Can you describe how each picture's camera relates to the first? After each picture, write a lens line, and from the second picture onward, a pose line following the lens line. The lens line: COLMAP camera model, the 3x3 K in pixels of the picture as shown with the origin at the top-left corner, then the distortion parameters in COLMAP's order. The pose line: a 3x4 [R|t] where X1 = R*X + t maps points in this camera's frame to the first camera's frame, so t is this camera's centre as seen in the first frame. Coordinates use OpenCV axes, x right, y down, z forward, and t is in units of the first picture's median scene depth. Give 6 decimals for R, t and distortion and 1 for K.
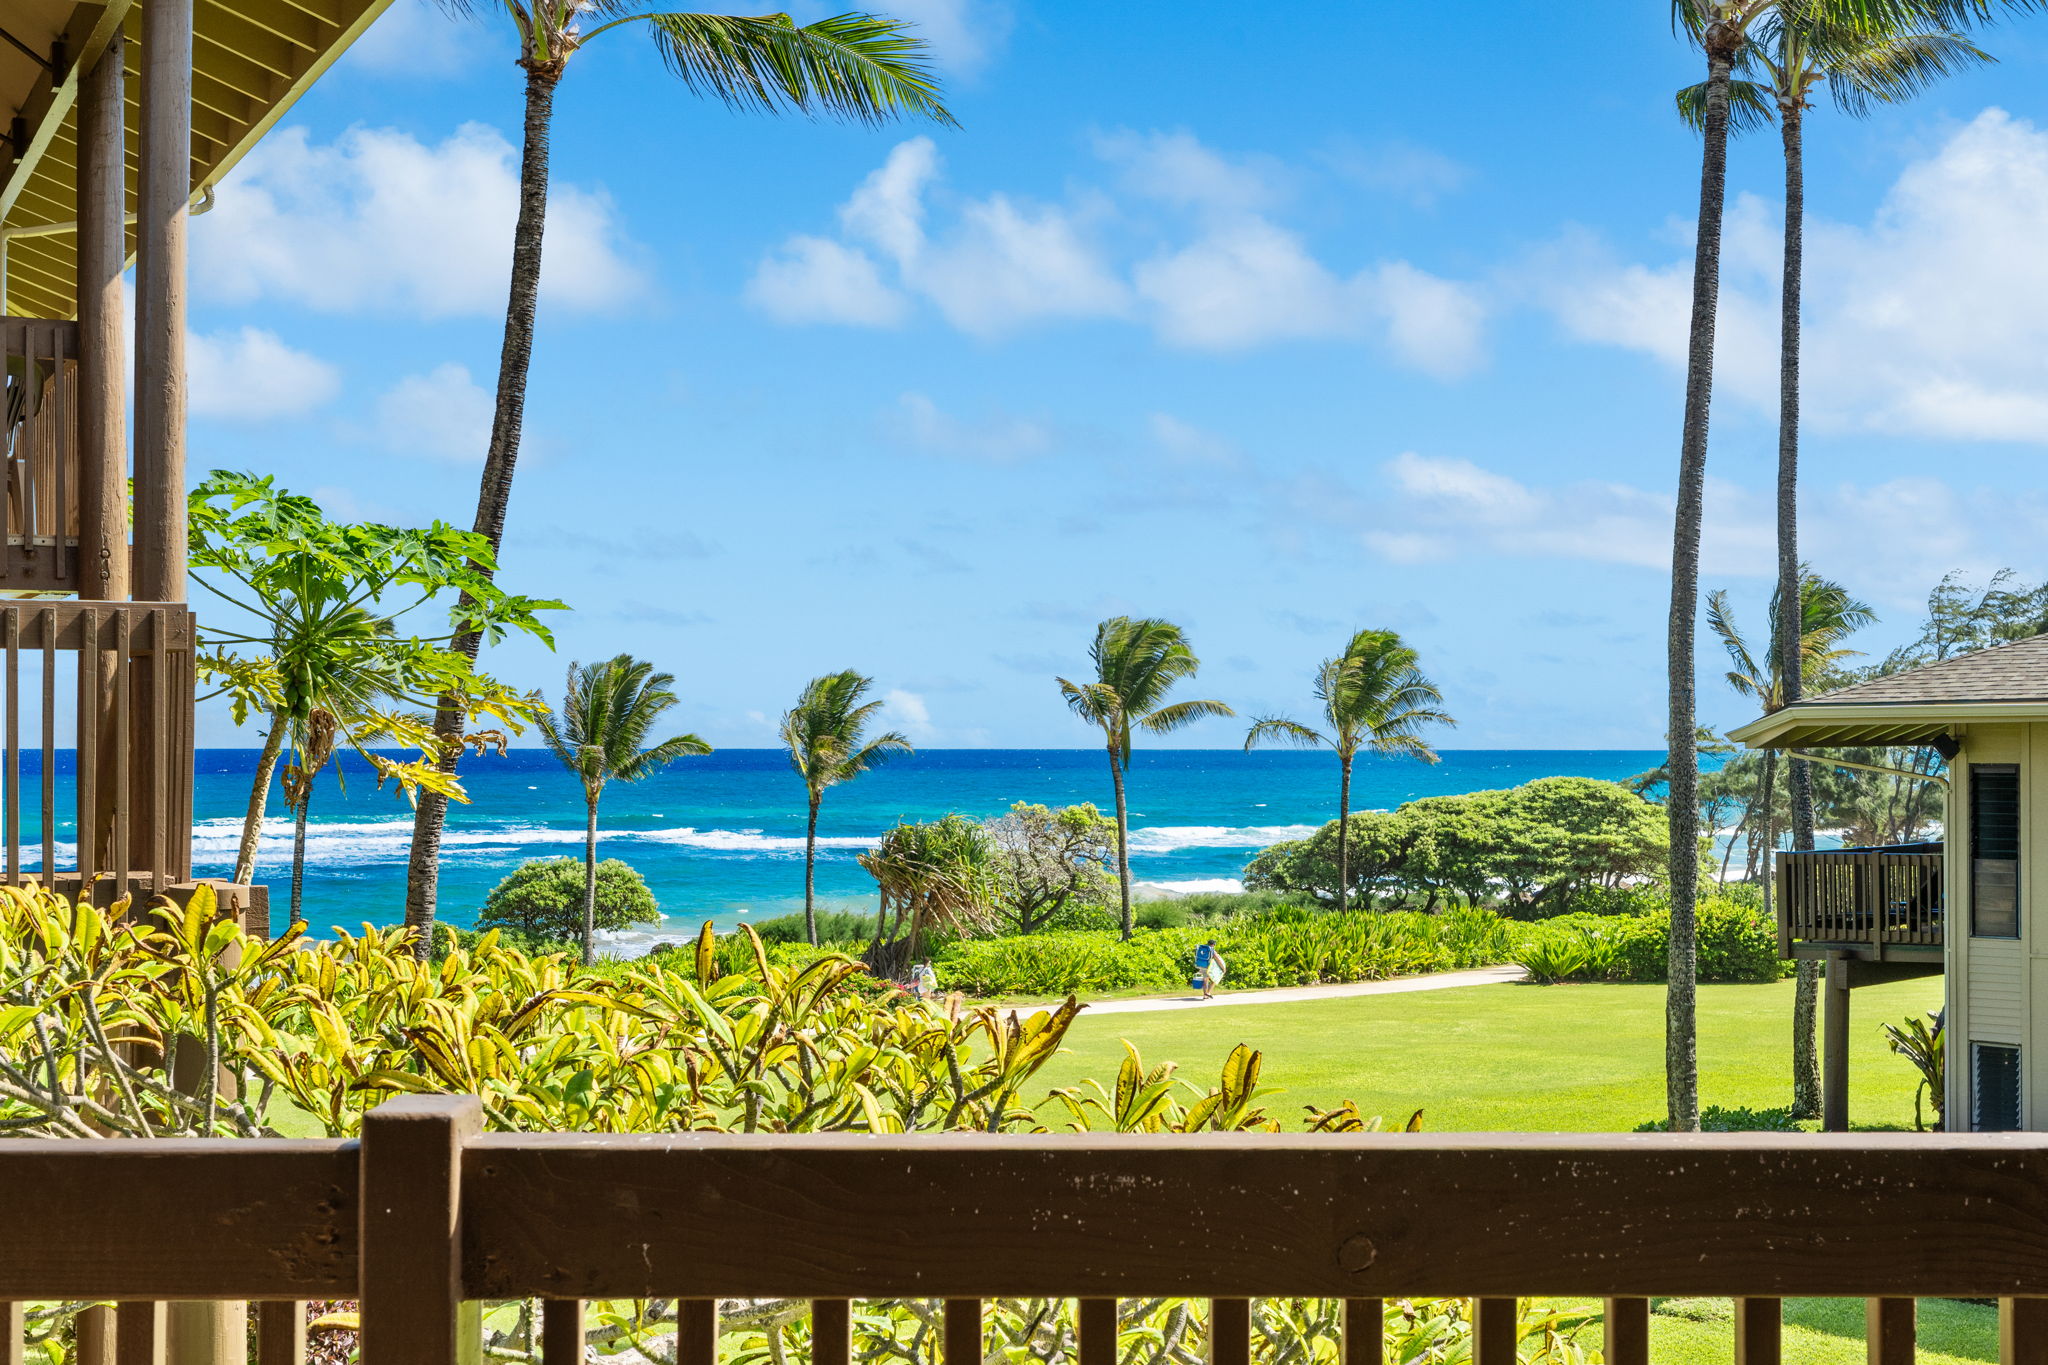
lens RADIAL K [[2559.7, 0, 995.1], [0, 2559.7, 727.3], [0, 0, 1]] dist [0.016942, 0.020408]
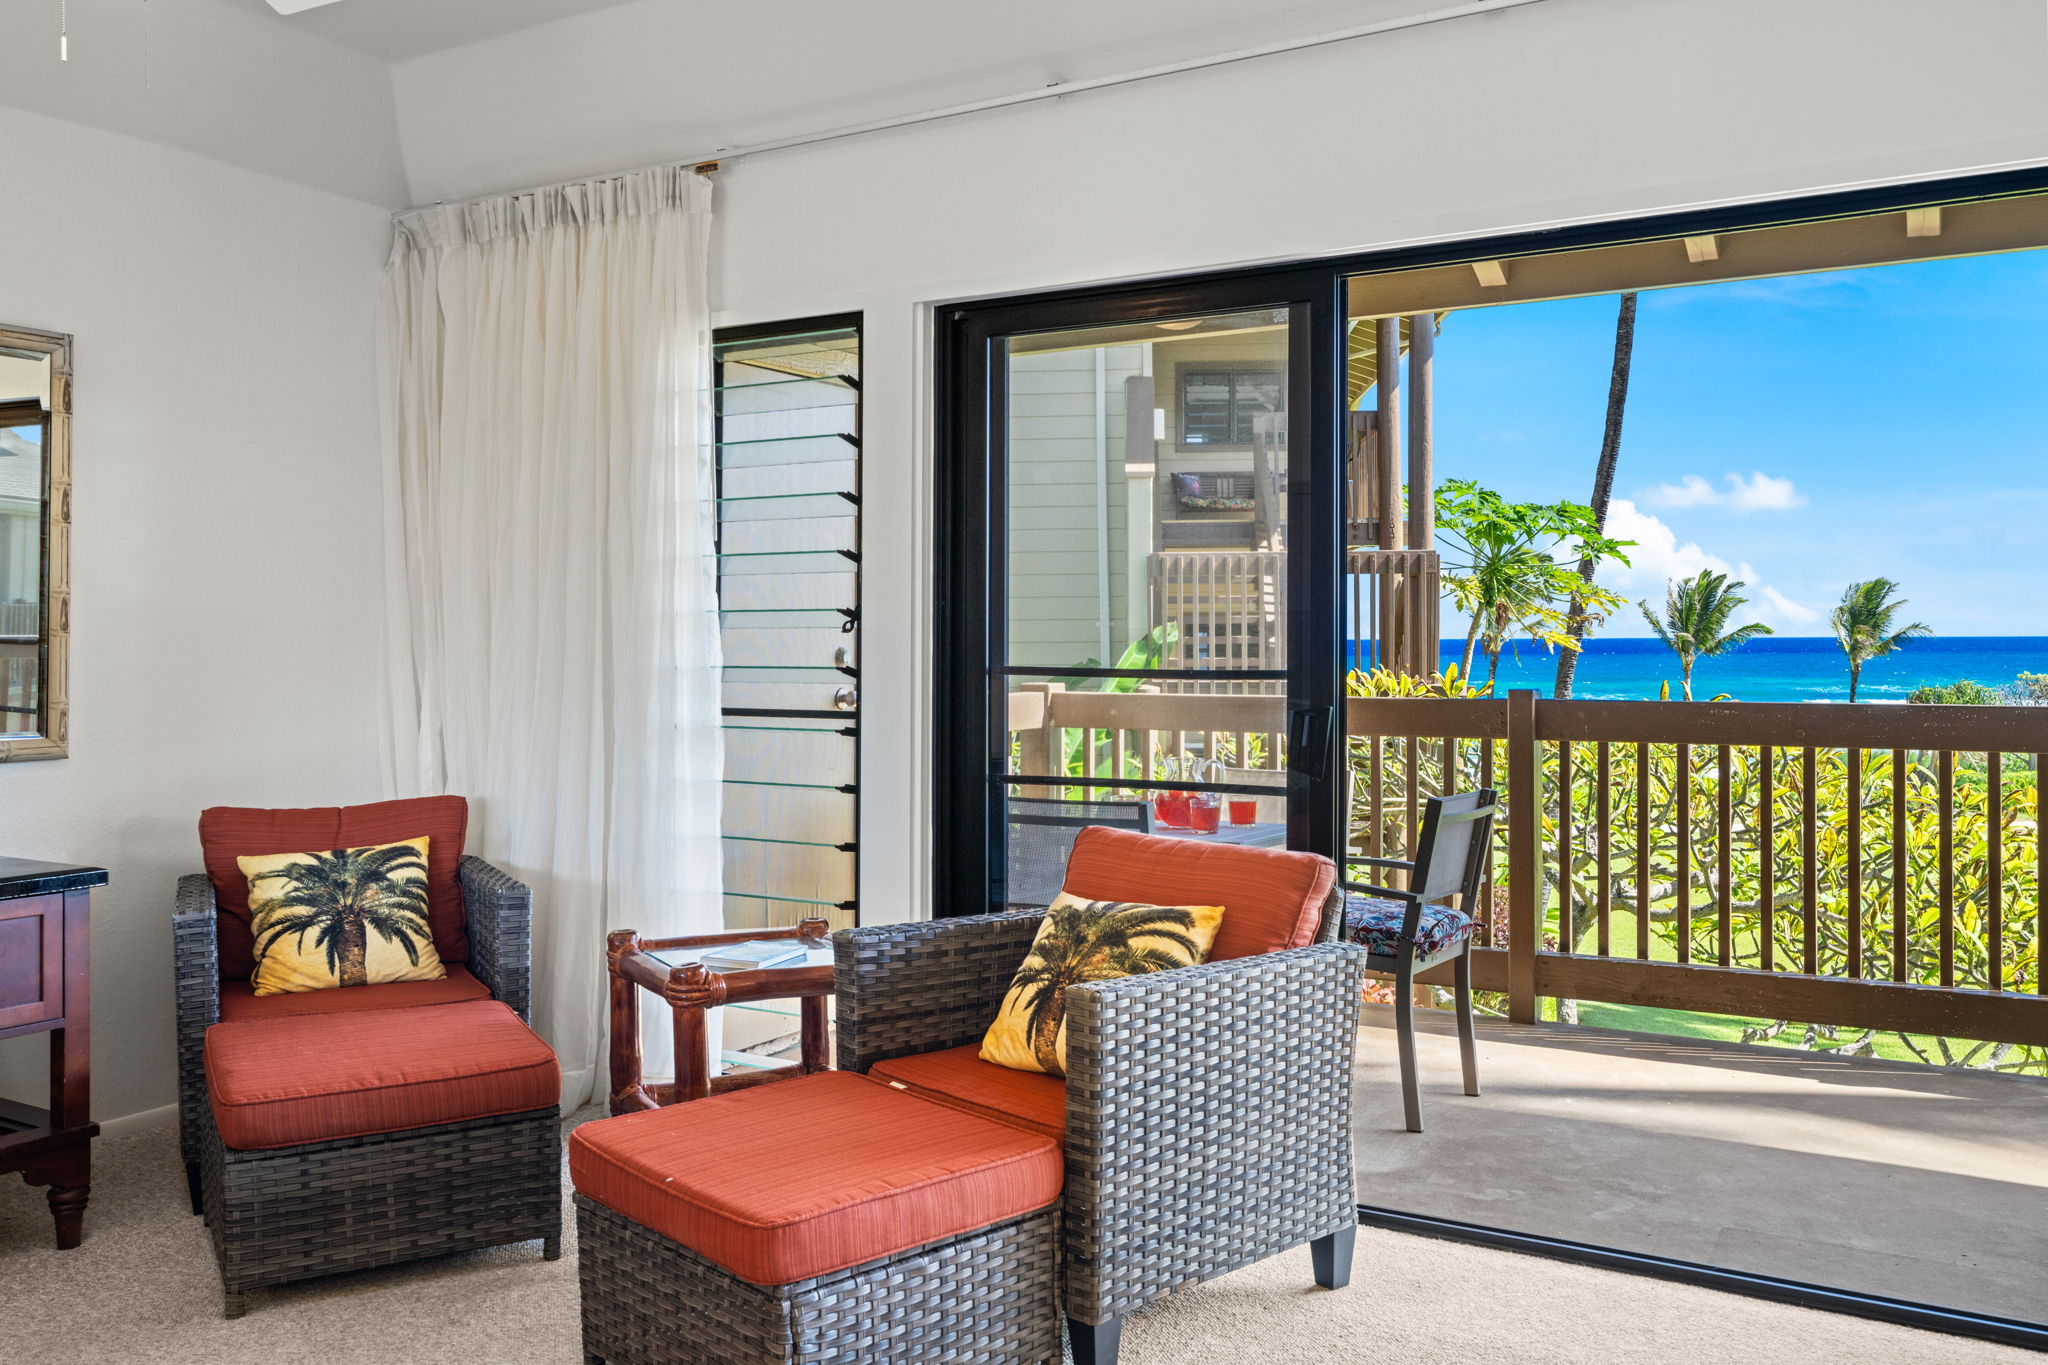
lens RADIAL K [[1662.2, 0, 1022.9], [0, 1662.2, 630.9], [0, 0, 1]] dist [0.001759, 0.007784]
pose [[0.857790, -0.008156, -0.513936, 0.062323], [0.010153, 0.999948, 0.001077, 0.008565], [0.513900, -0.006142, 0.857828, -0.228317]]
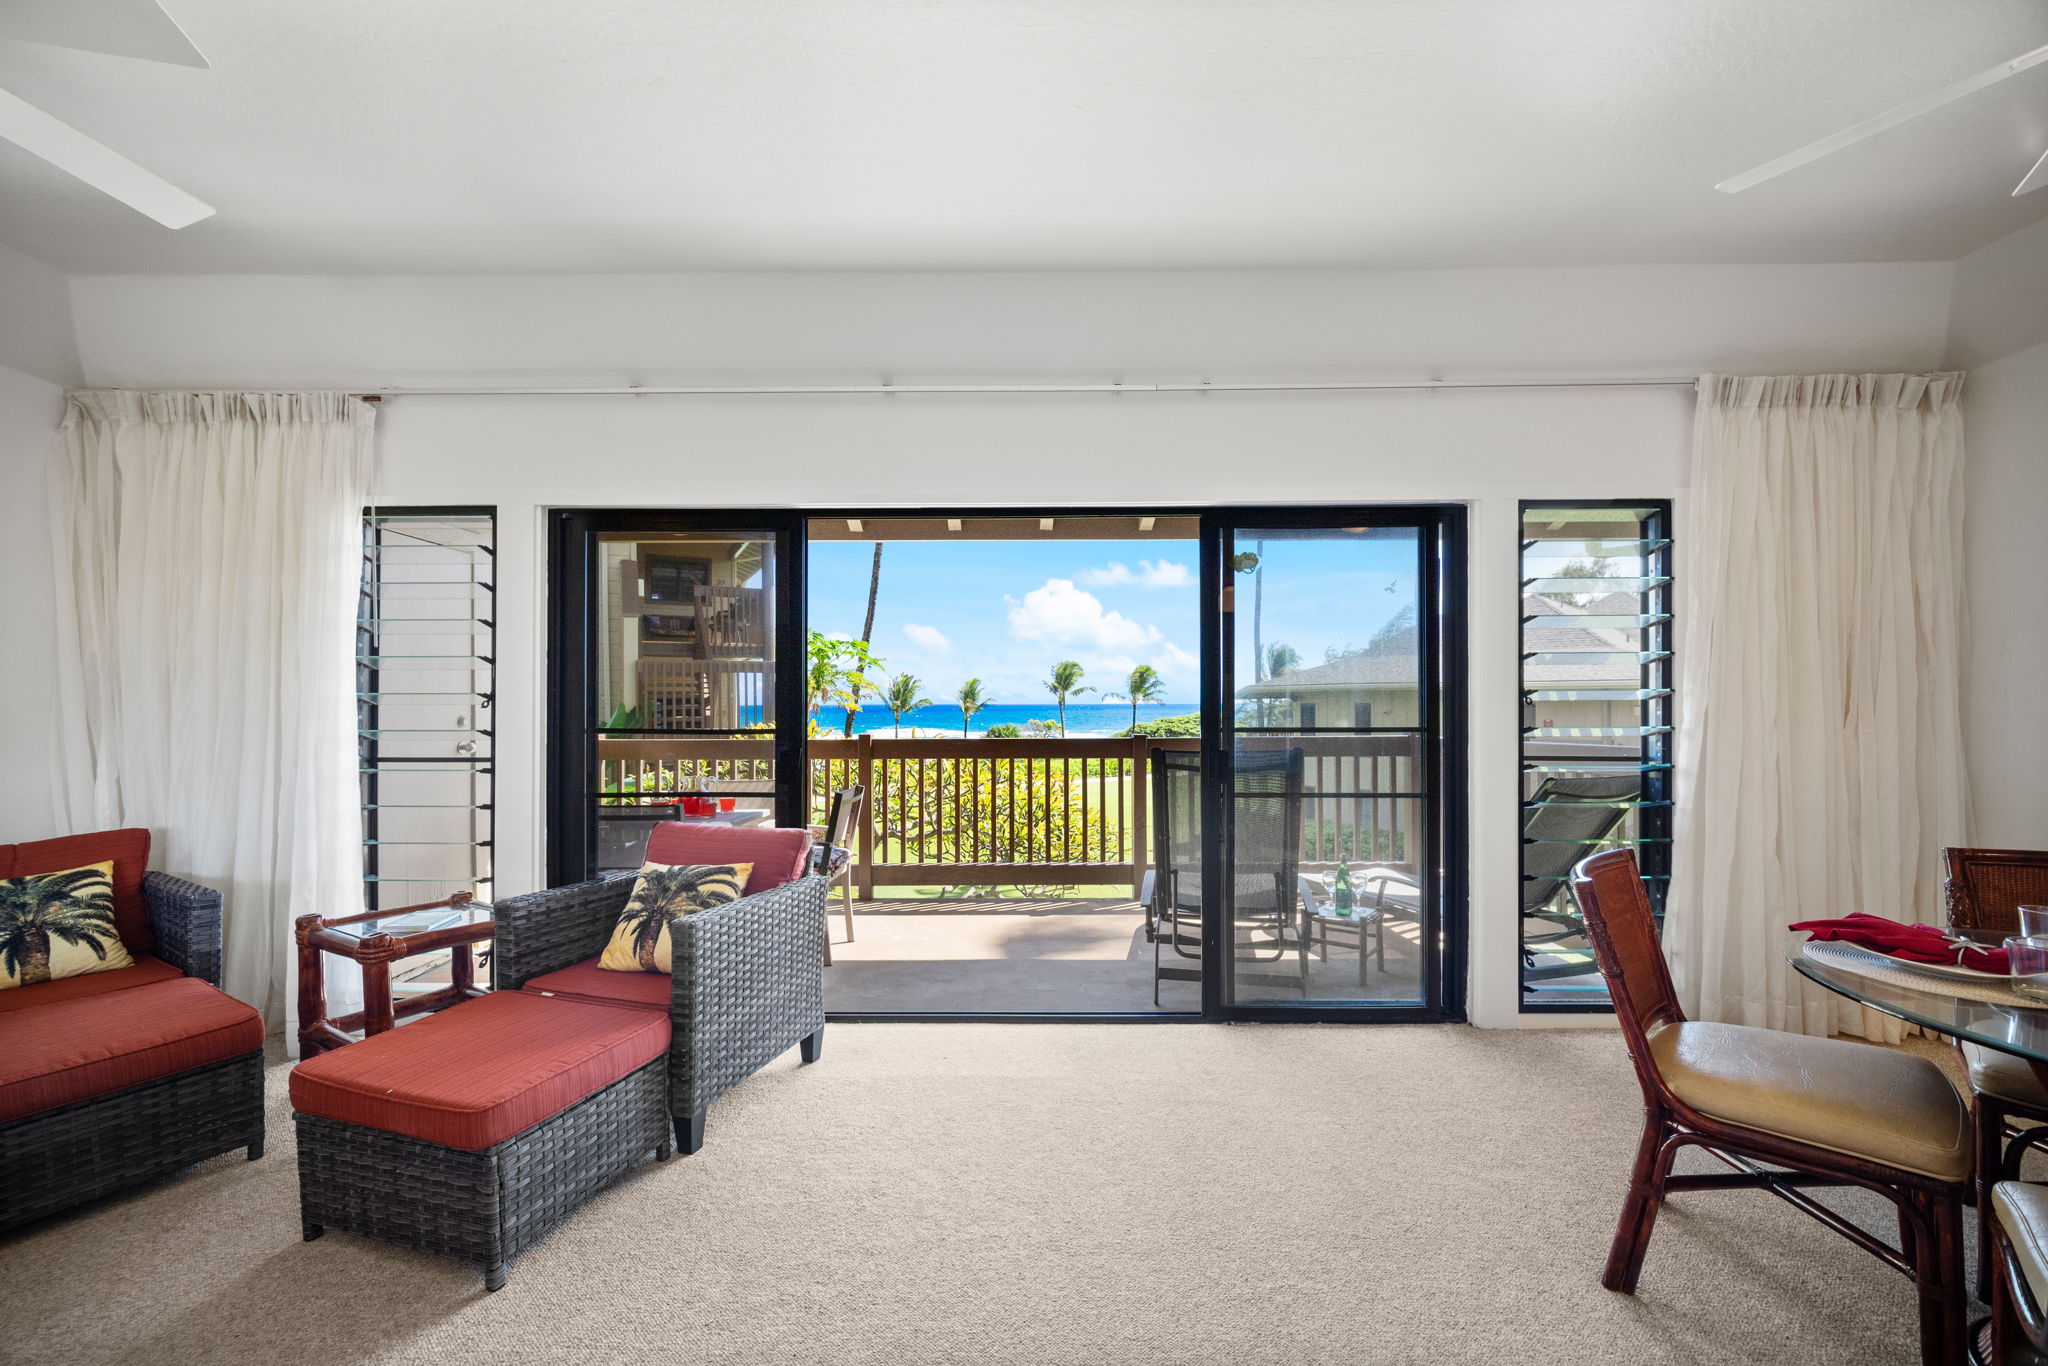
lens RADIAL K [[827.7, 0, 1011.0], [0, 827.7, 703.5], [0, 0, 1]] dist [-0.006915, 0.002787]
pose [[0.999802, -0.005331, -0.019153, 0.038871], [0.005491, 0.999950, 0.008331, 0.006691], [0.019108, -0.008434, 0.999782, -0.221270]]
